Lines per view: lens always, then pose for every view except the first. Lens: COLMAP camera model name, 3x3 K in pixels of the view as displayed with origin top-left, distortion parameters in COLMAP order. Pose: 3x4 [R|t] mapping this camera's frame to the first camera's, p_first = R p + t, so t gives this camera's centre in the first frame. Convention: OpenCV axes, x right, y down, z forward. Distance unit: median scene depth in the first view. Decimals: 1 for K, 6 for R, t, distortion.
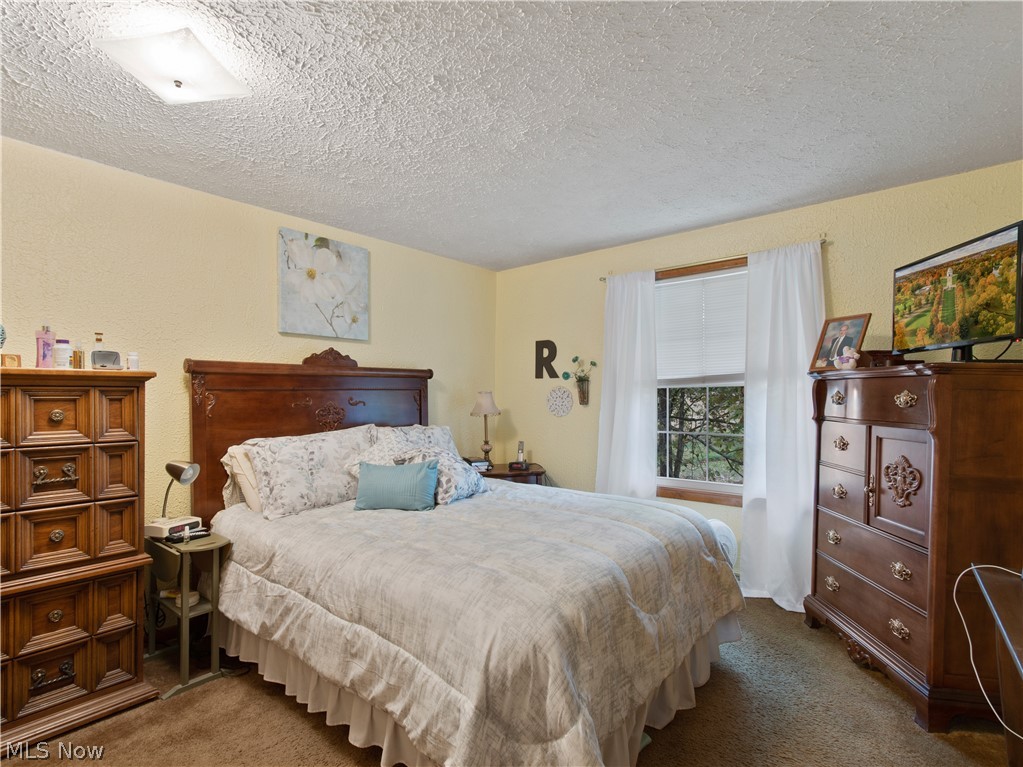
lens RADIAL K [[509.6, 0, 486.9], [0, 509.6, 379.5], [0, 0, 1]] dist [0.013072, -0.001124]
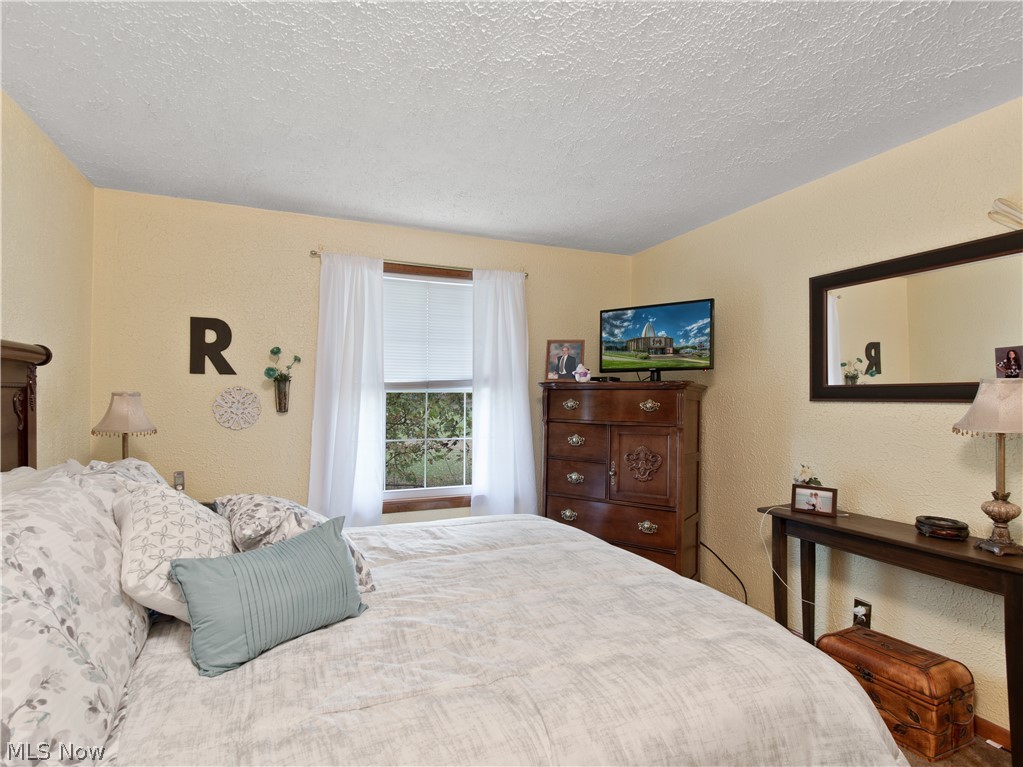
lens RADIAL K [[509.6, 0, 486.9], [0, 509.6, 379.5], [0, 0, 1]] dist [0.013072, -0.001124]
pose [[0.467603, 0.037750, 0.883132, -0.392500], [-0.036036, 0.999071, -0.023626, 0.009561], [-0.883204, -0.020777, 0.468529, 0.445299]]
